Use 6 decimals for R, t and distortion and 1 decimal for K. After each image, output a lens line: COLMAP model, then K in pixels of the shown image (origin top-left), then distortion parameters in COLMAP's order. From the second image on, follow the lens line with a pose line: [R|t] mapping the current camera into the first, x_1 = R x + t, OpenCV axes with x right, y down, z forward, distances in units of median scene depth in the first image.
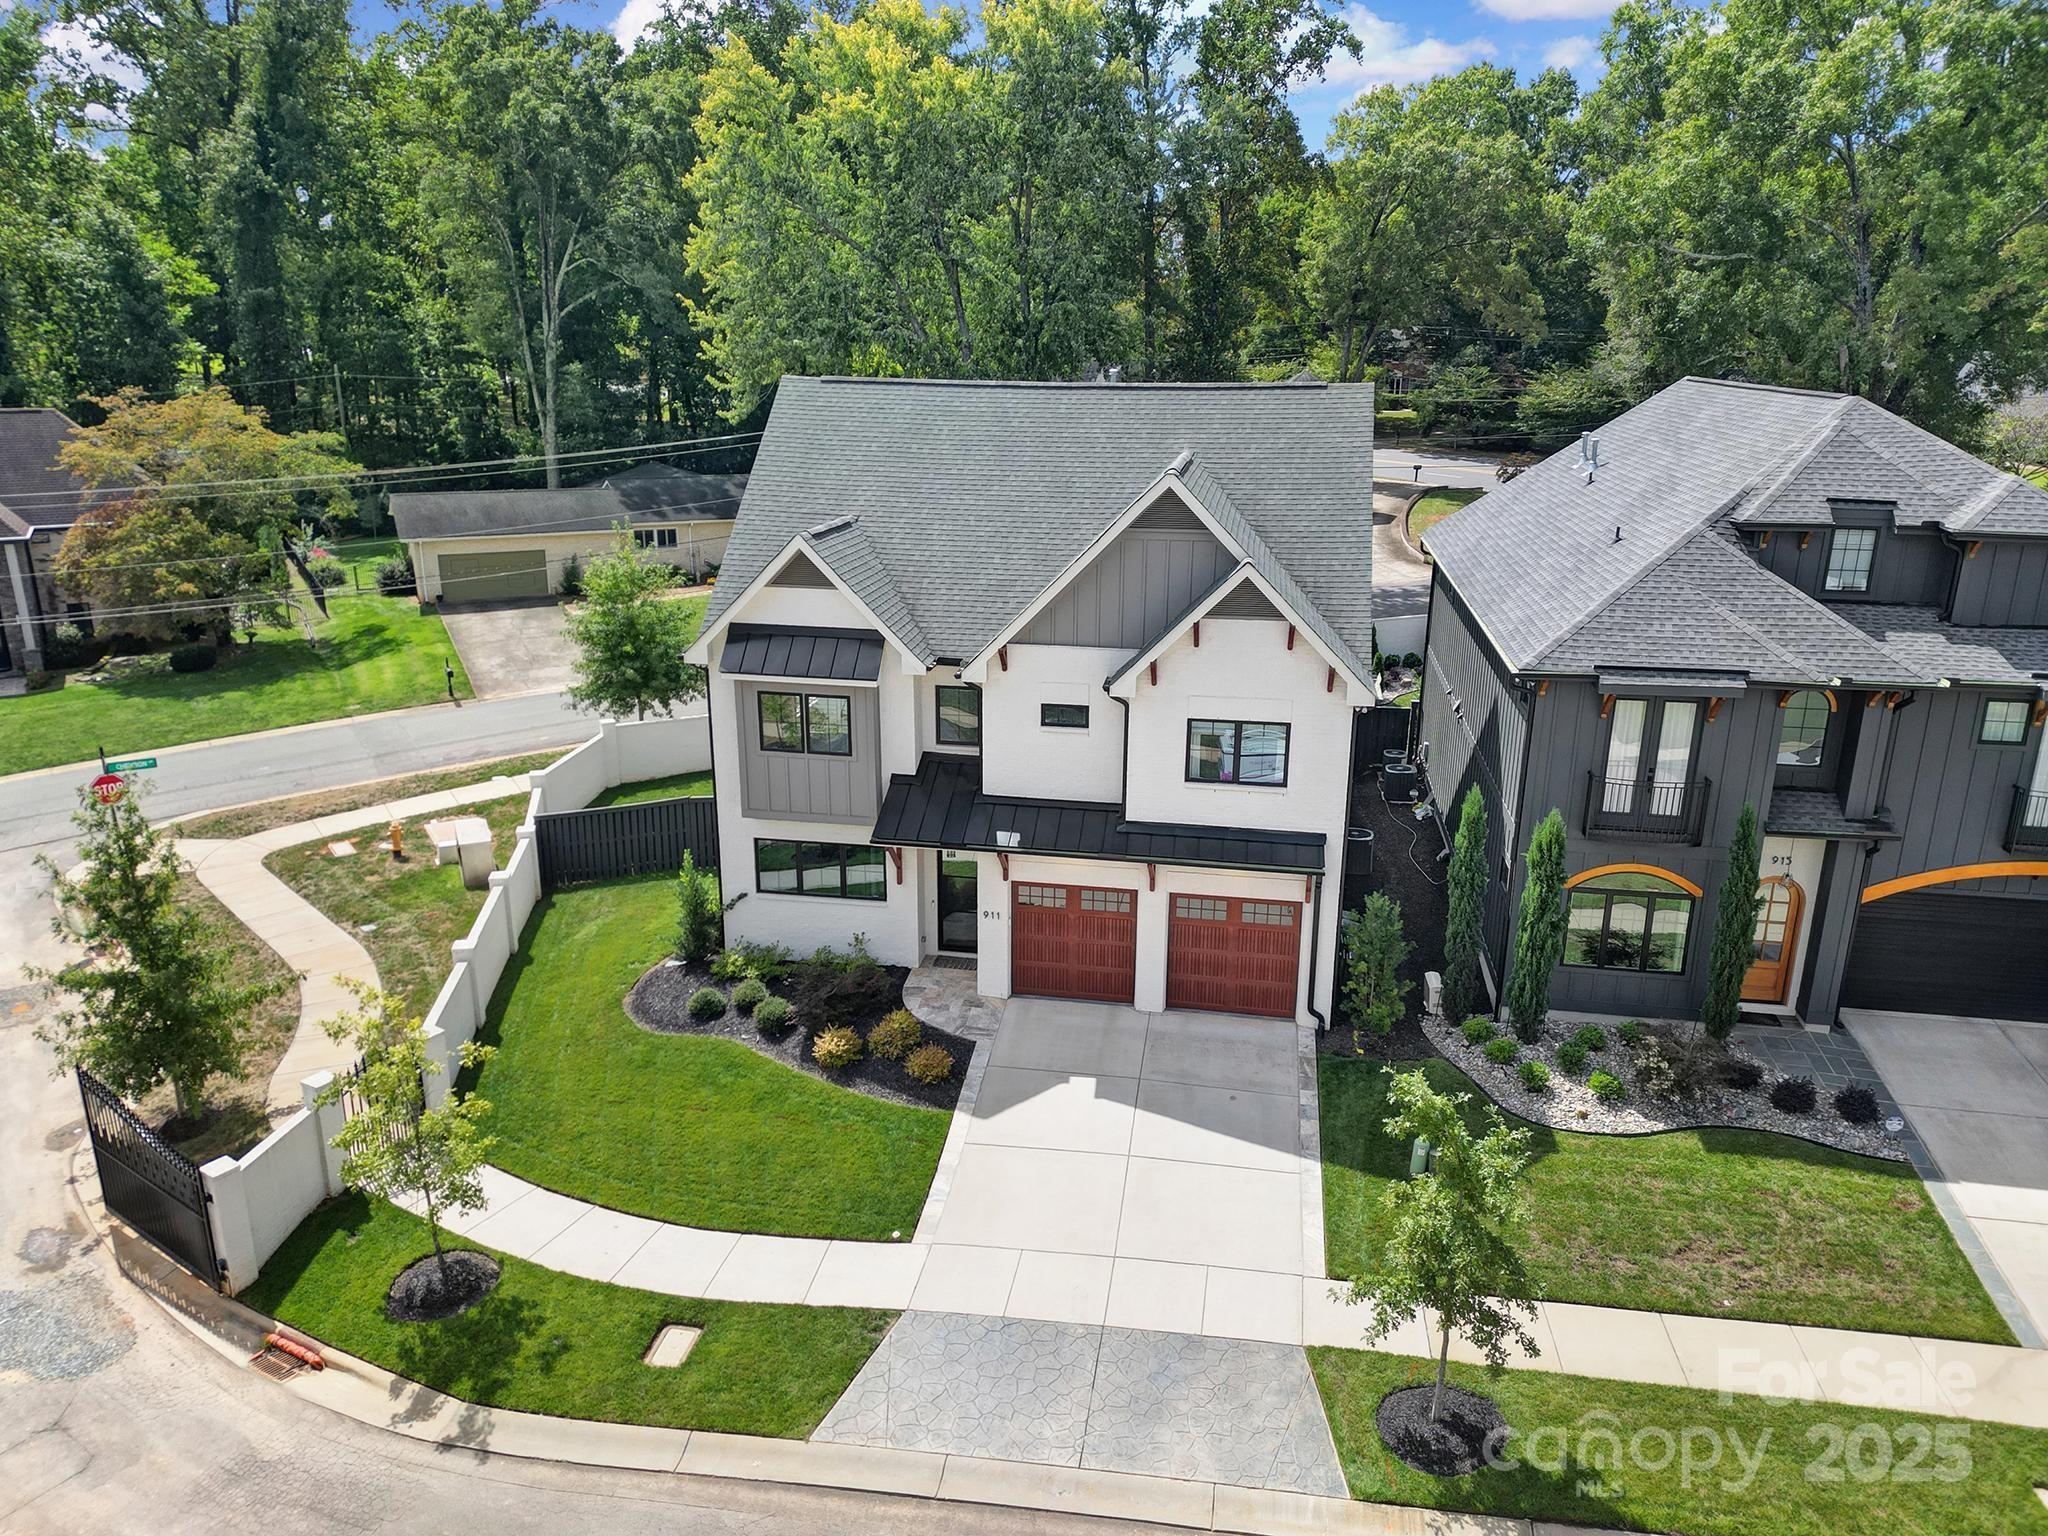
lens RADIAL K [[1423.3, 0, 1055.7], [0, 1423.3, 768.4], [0, 0, 1]] dist [0.002779, -0.001757]
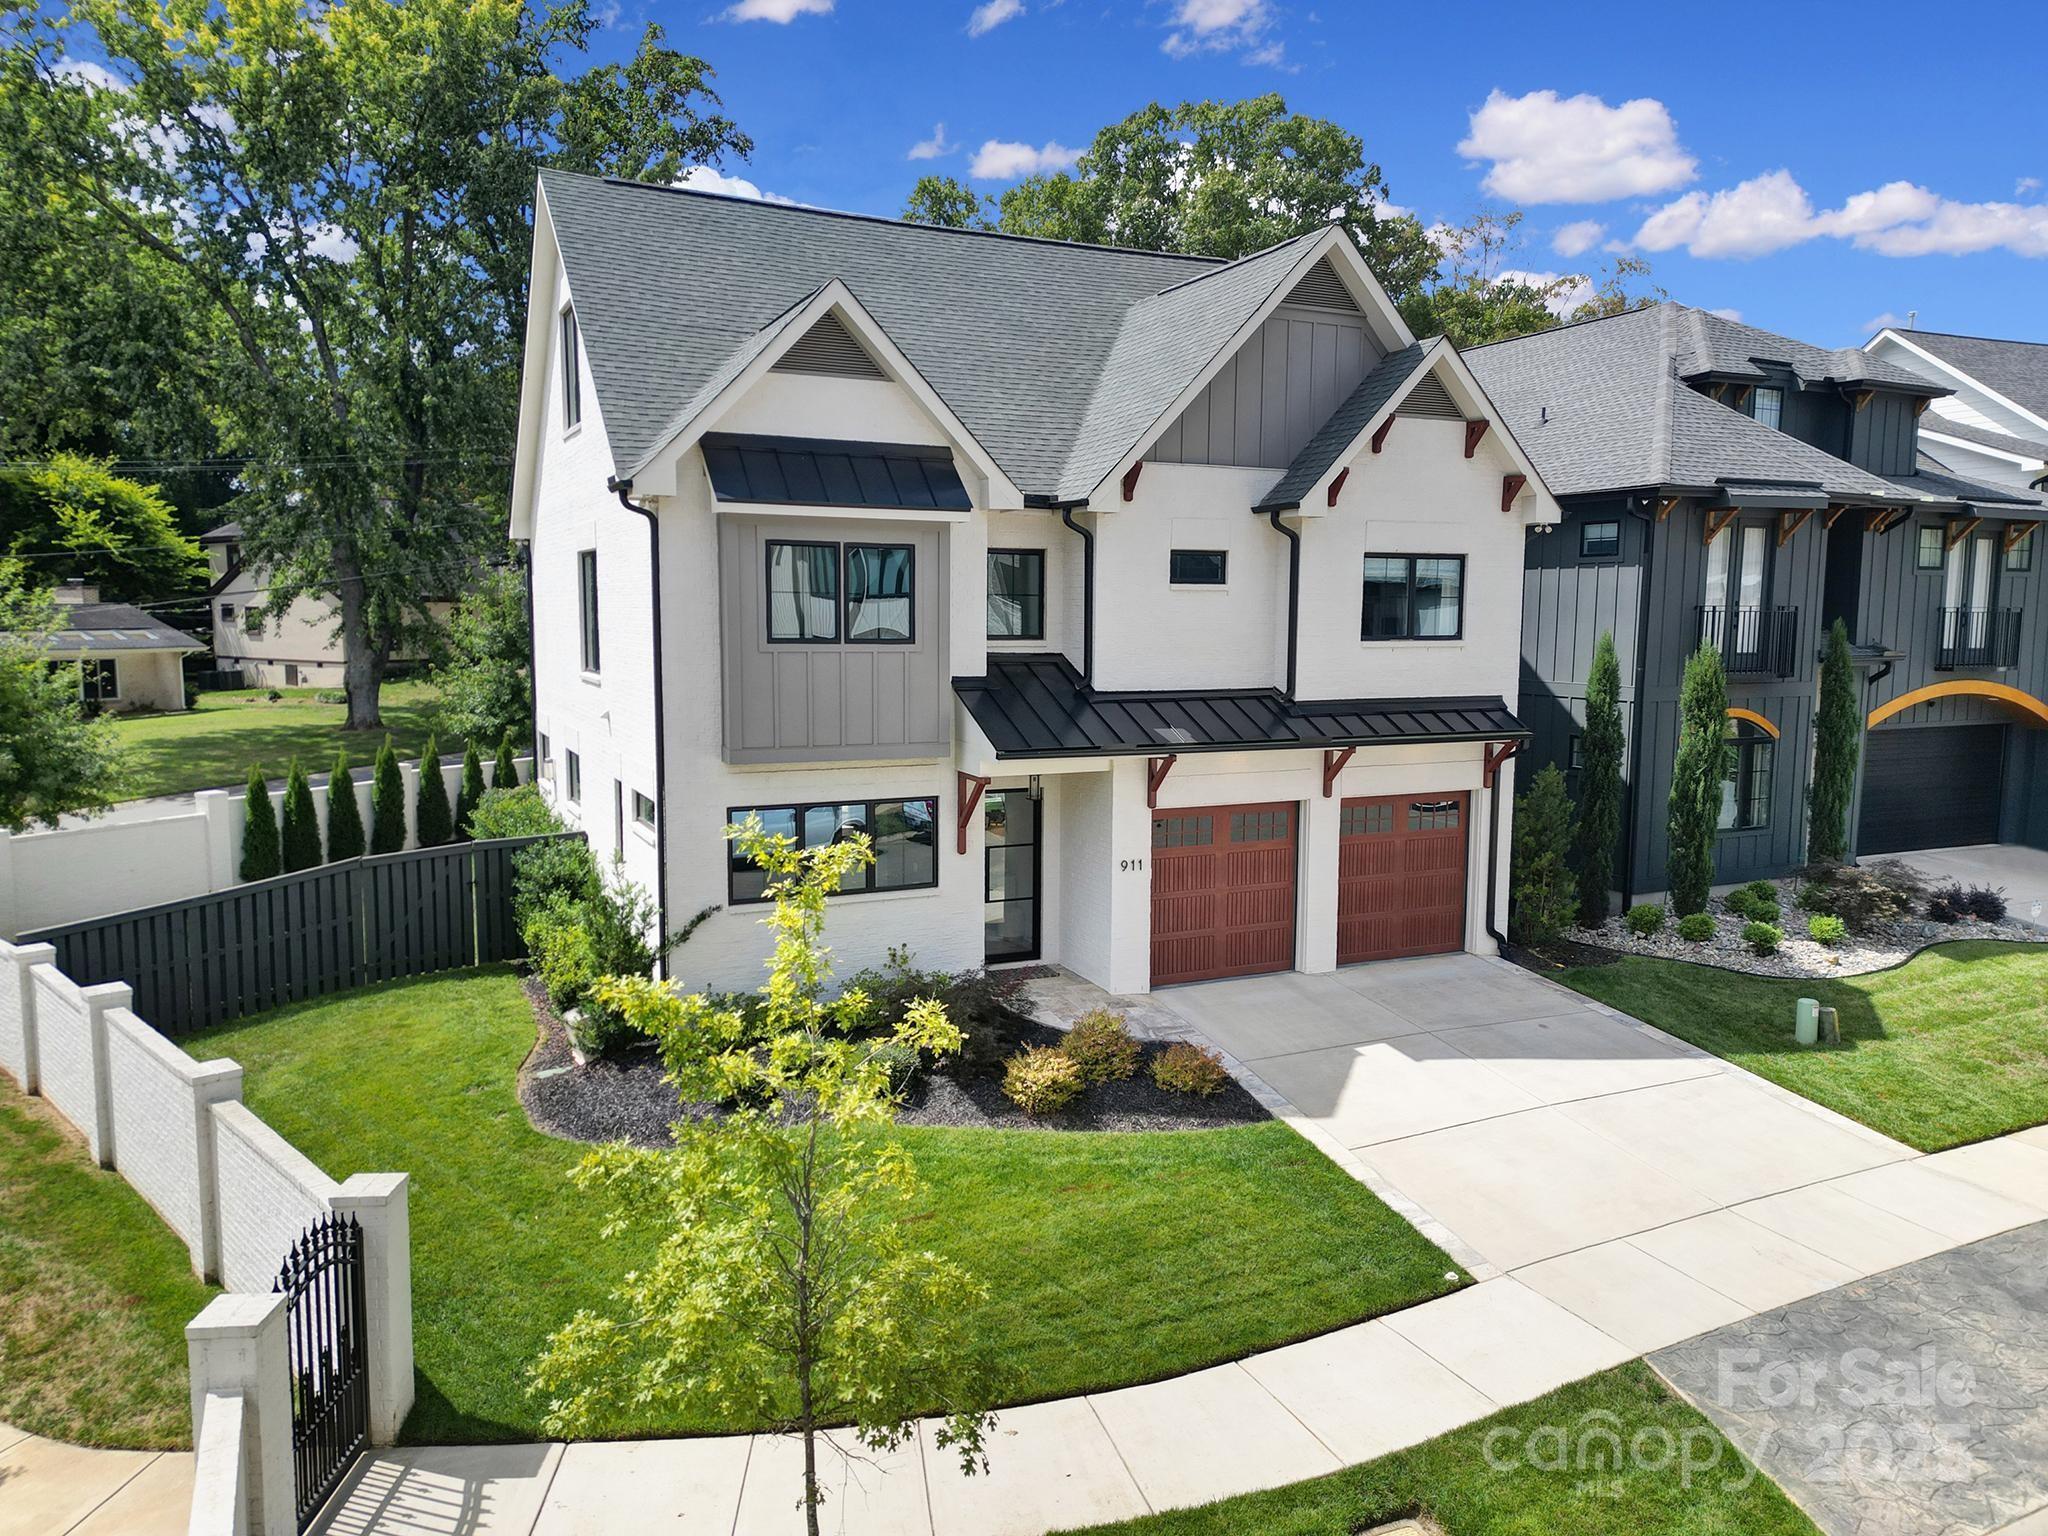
lens RADIAL K [[1423.3, 0, 1055.7], [0, 1423.3, 768.4], [0, 0, 1]] dist [0.002779, -0.001757]
pose [[0.827614, -0.074408, 0.556344, -0.458339], [0.166894, 0.978968, -0.117339, 0.133854], [-0.535912, 0.189962, 0.822626, 0.462234]]
